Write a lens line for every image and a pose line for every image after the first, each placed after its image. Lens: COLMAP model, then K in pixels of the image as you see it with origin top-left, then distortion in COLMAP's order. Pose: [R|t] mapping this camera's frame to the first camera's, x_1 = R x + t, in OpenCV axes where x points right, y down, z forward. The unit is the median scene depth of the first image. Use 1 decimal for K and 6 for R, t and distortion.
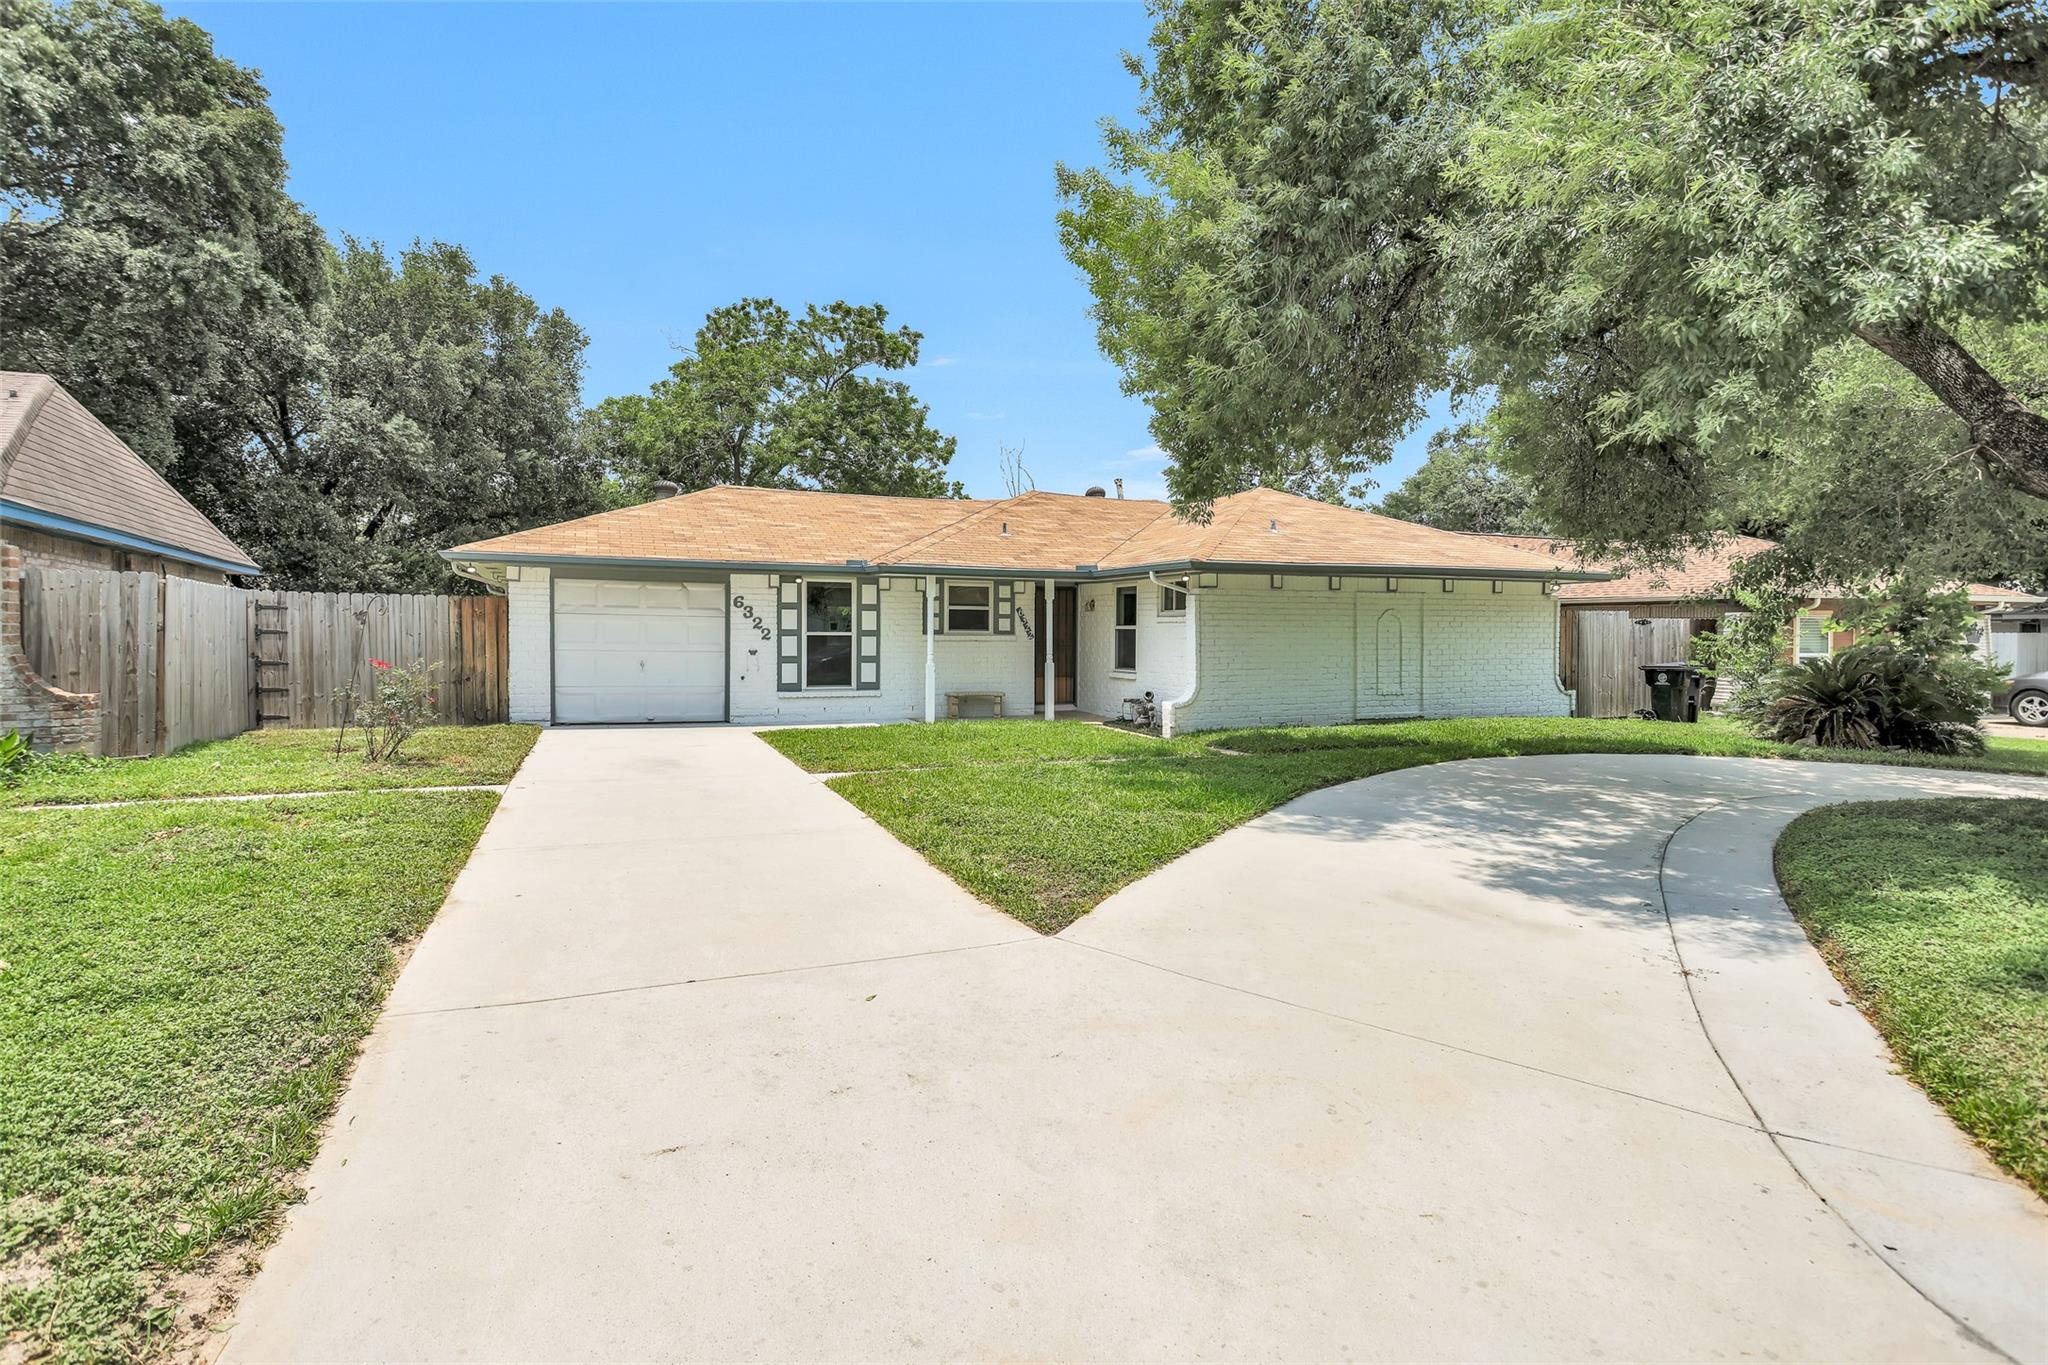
lens RADIAL K [[1051.0, 0, 1017.2], [0, 1051.0, 663.0], [0, 0, 1]] dist [0.007405, 0.003016]
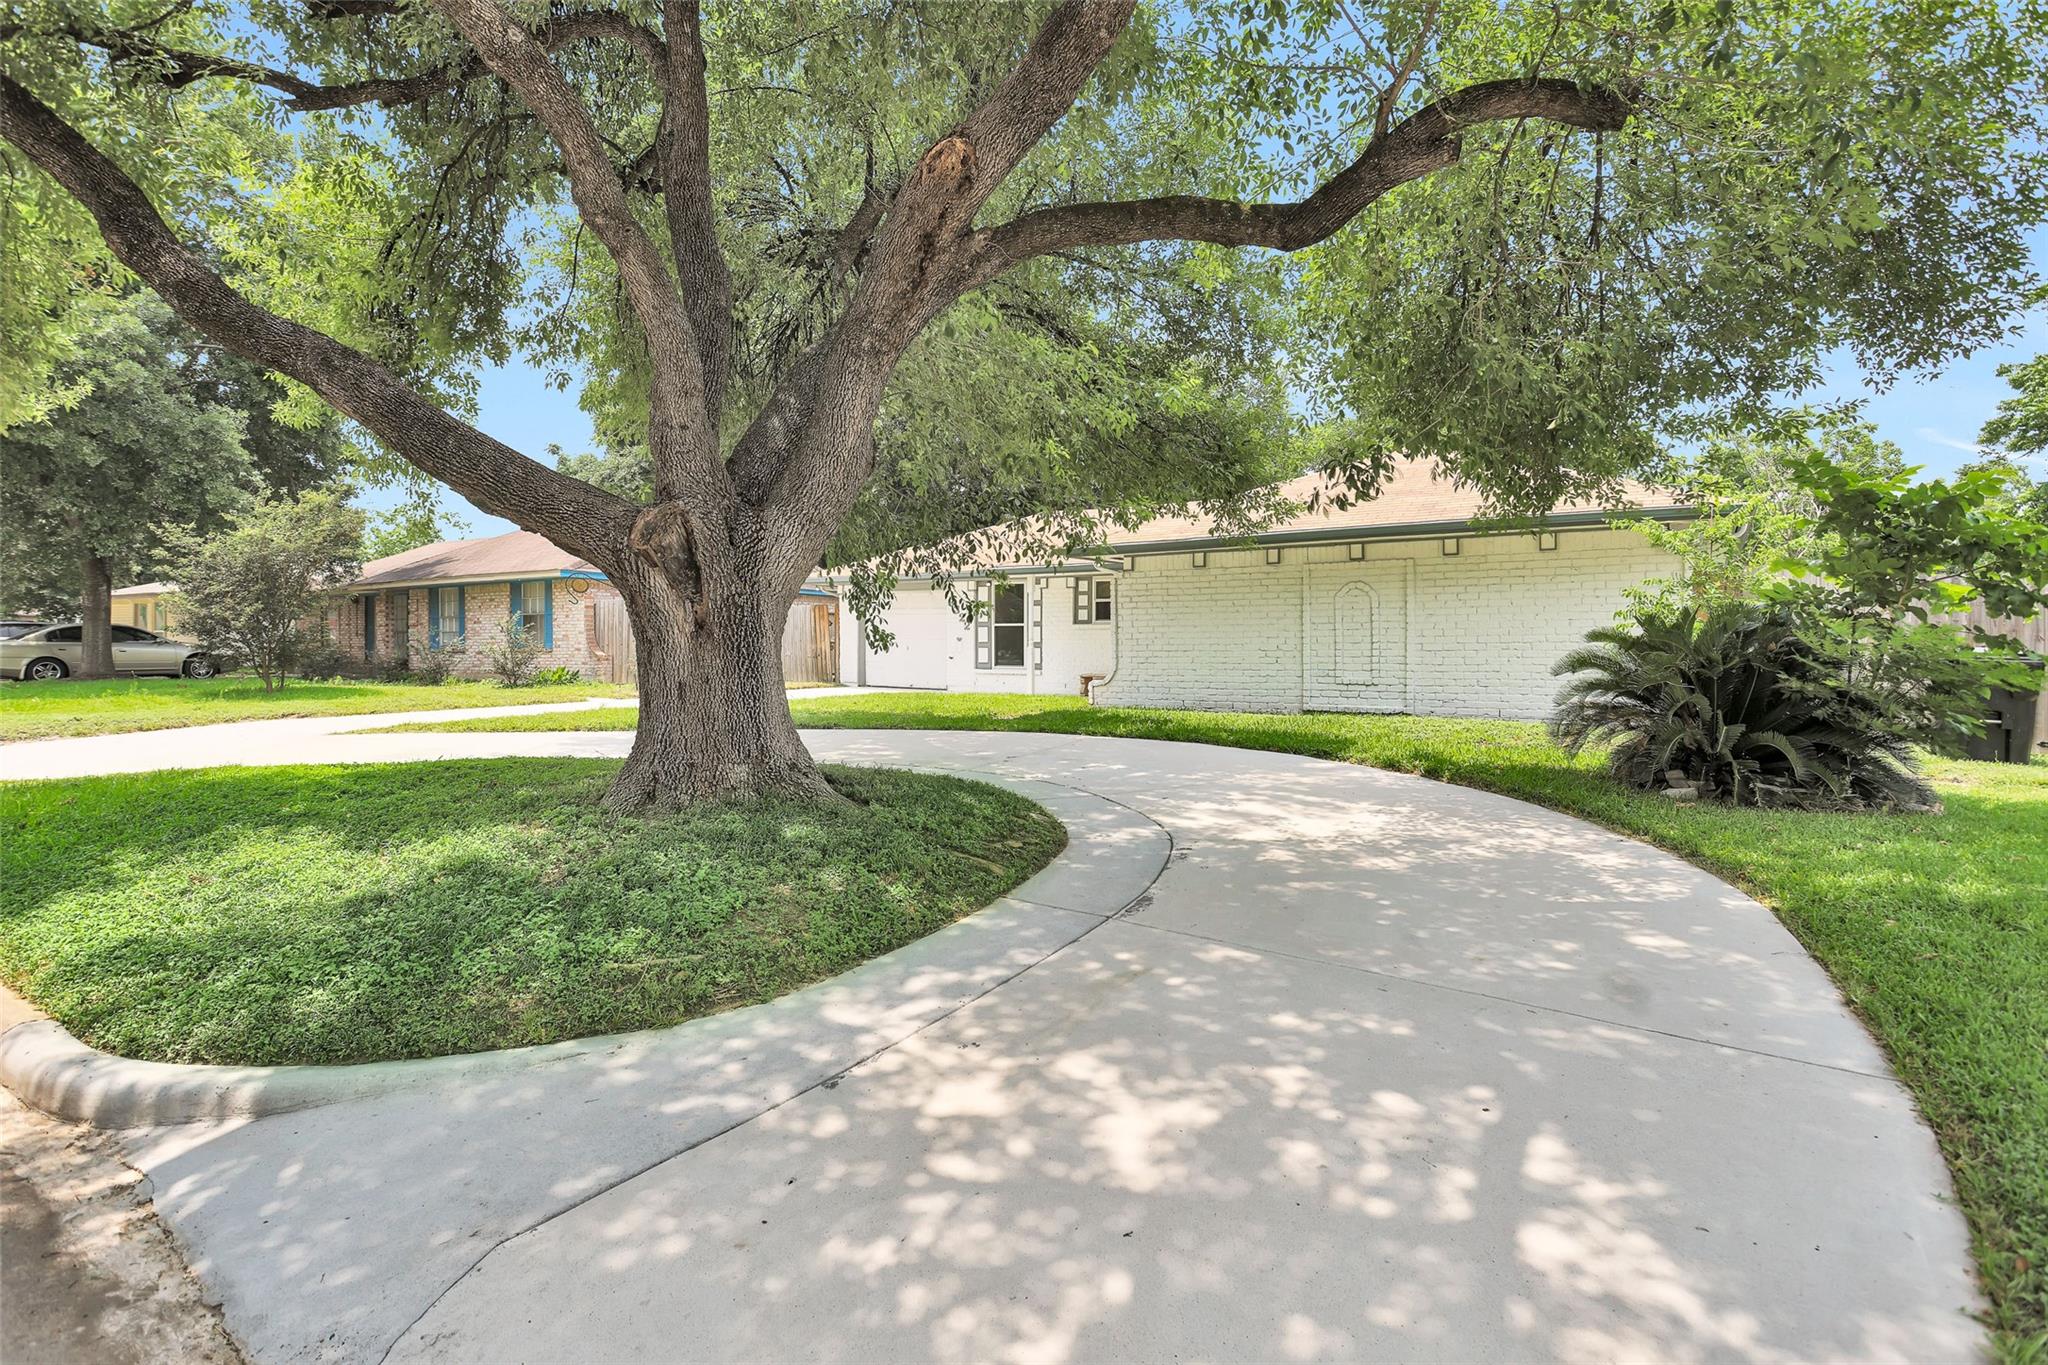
lens RADIAL K [[1051.0, 0, 1029.8], [0, 1051.0, 669.6], [0, 0, 1]] dist [0.007405, 0.003016]
pose [[0.560198, 0.015451, -0.828215, 0.879222], [-0.023366, 0.999723, 0.002846, 0.021790], [0.828029, 0.017758, 0.560404, 0.307934]]
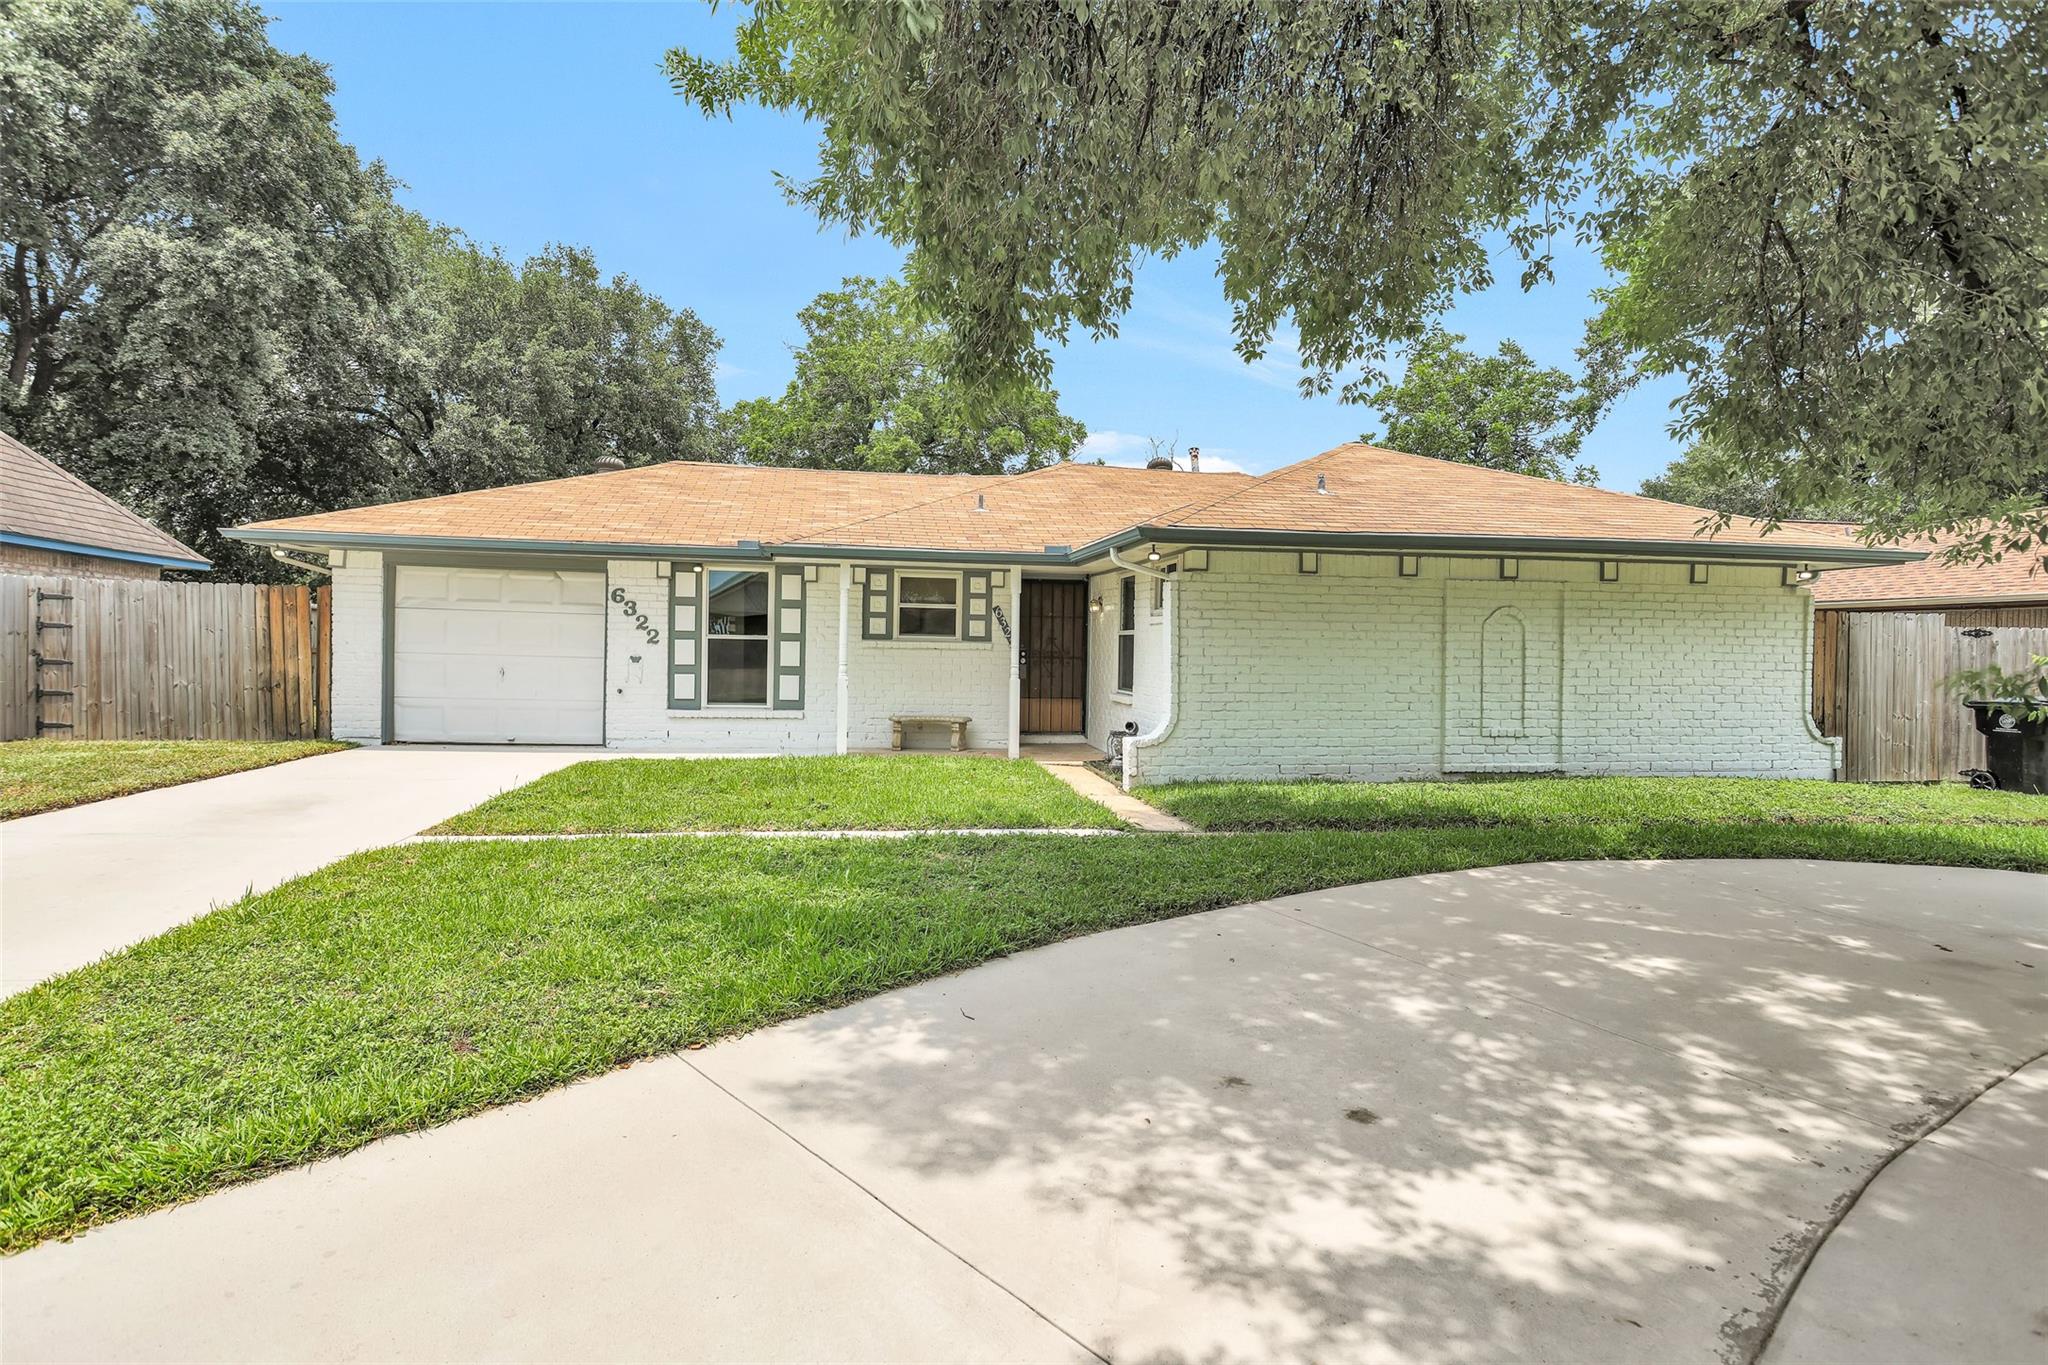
lens RADIAL K [[1051.0, 0, 1017.2], [0, 1051.0, 682.3], [0, 0, 1]] dist [0.007405, 0.003016]
pose [[0.973565, 0.018103, -0.227693, 0.201704], [-0.018173, 0.999833, 0.001786, 0.000641], [0.227687, 0.002399, 0.973731, 0.280933]]
